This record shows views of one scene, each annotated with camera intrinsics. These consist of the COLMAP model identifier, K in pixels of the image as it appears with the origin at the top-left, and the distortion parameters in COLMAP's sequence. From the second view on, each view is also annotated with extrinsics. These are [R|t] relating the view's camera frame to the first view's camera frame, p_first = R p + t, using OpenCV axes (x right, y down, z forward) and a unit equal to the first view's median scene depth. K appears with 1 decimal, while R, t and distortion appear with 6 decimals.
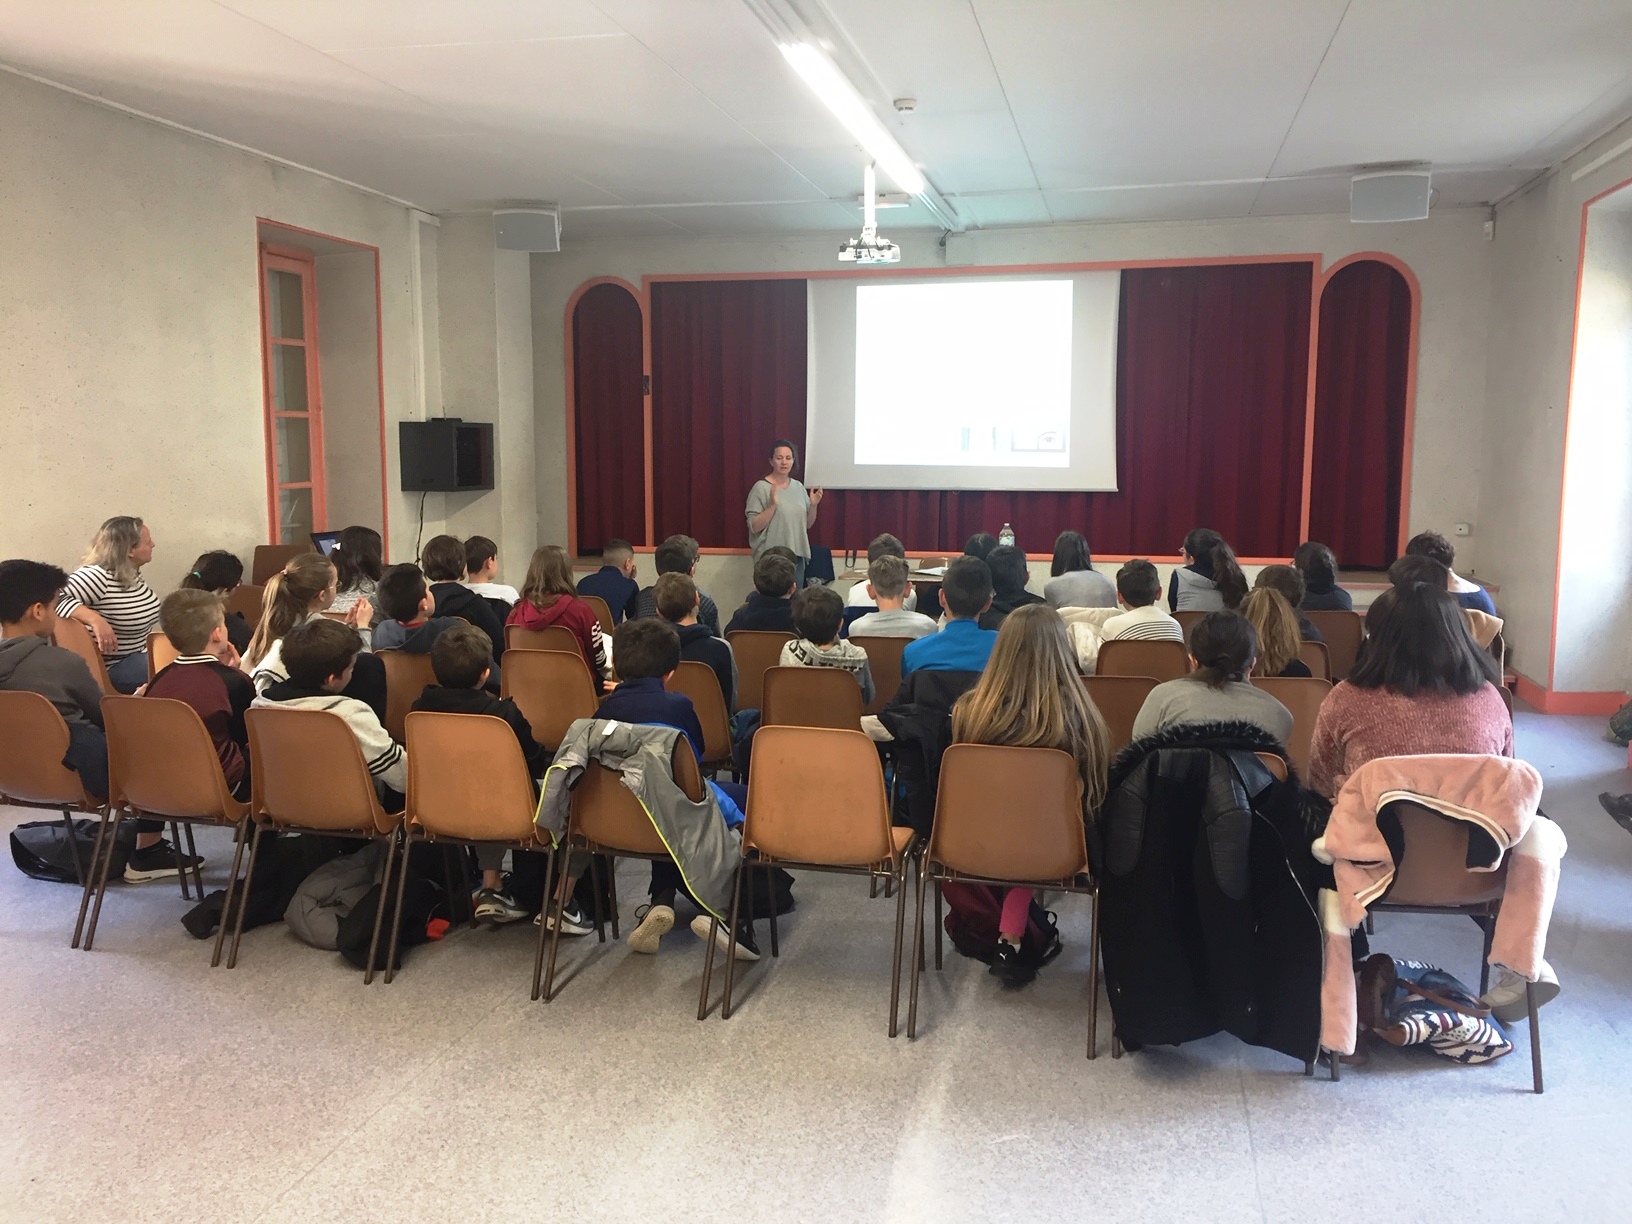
lens RADIAL K [[1378.1, 0, 816.0], [0, 1378.1, 612.0], [0, 0, 1]] dist [0.076844, -0.127297]
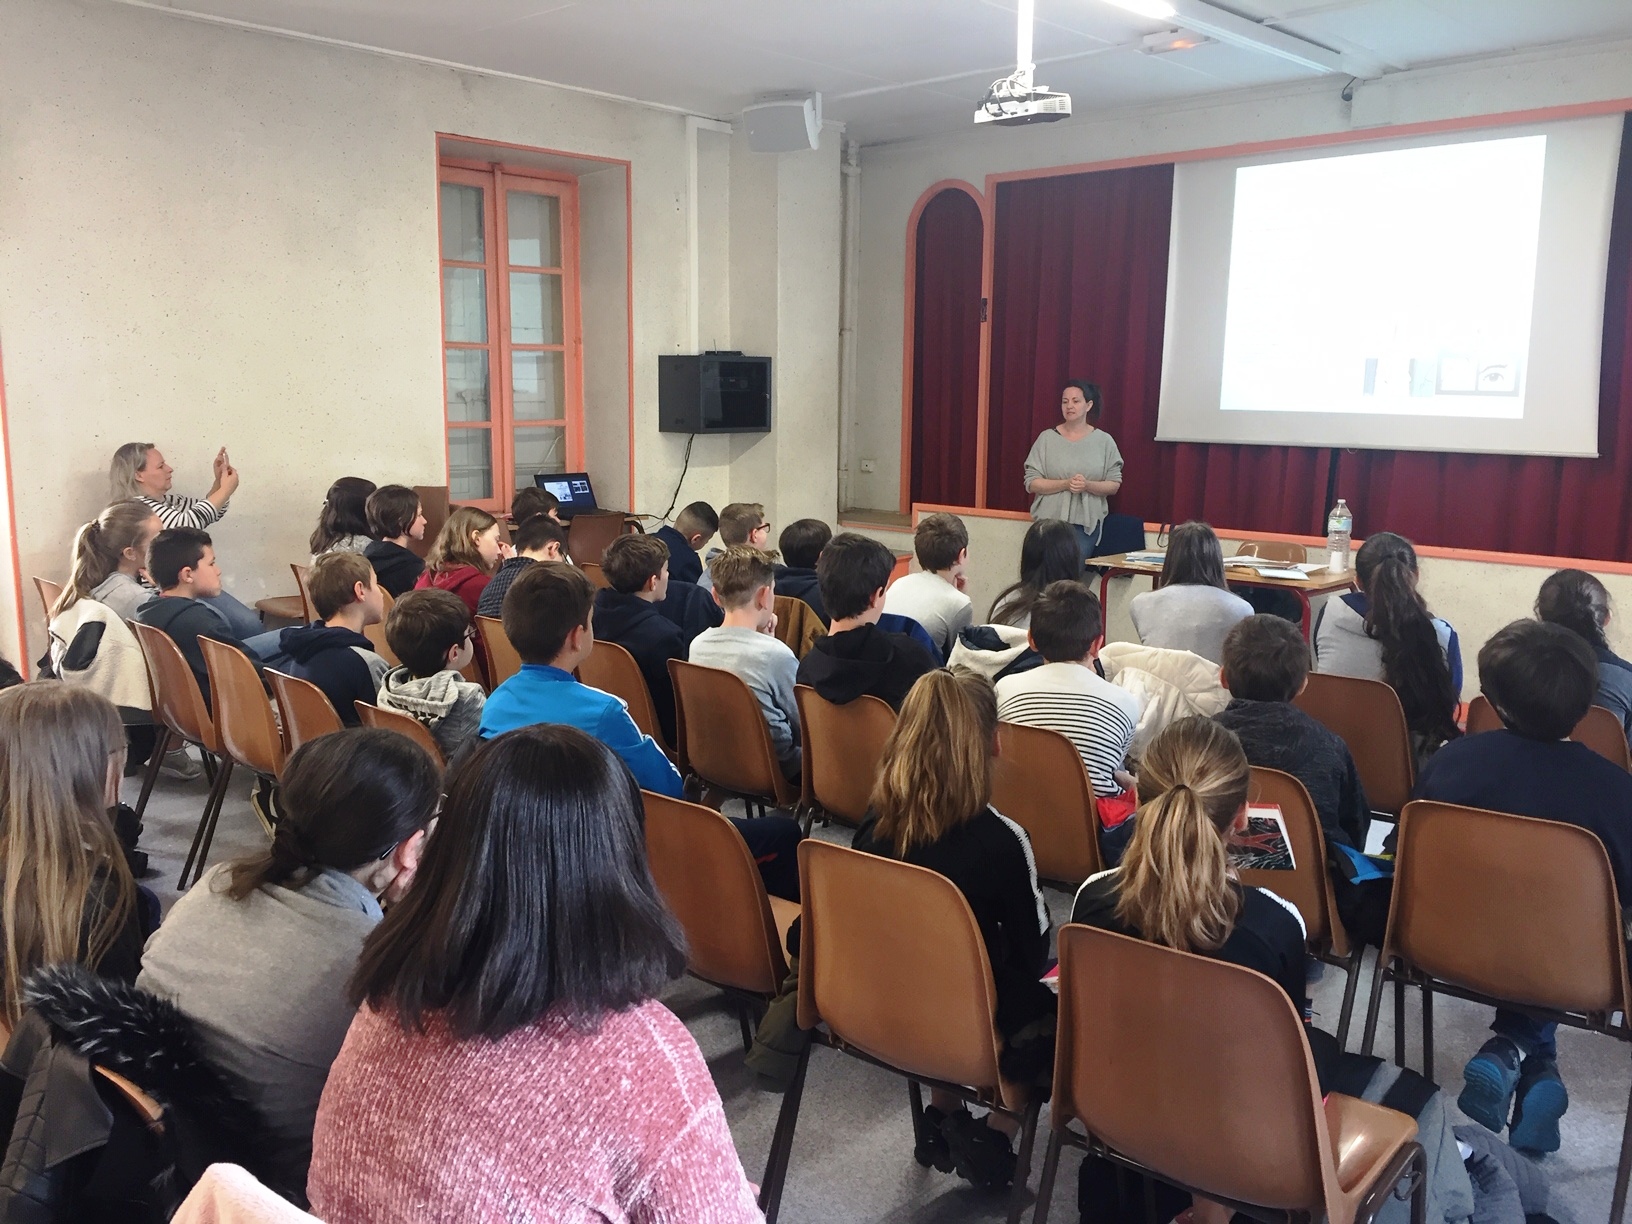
lens RADIAL K [[1378.1, 0, 816.0], [0, 1378.1, 612.0], [0, 0, 1]] dist [0.076844, -0.127297]
pose [[0.855460, 0.091836, -0.509662, 0.254793], [-0.069949, 0.995622, 0.061993, -0.031126], [0.513124, -0.017382, 0.858139, 0.257338]]
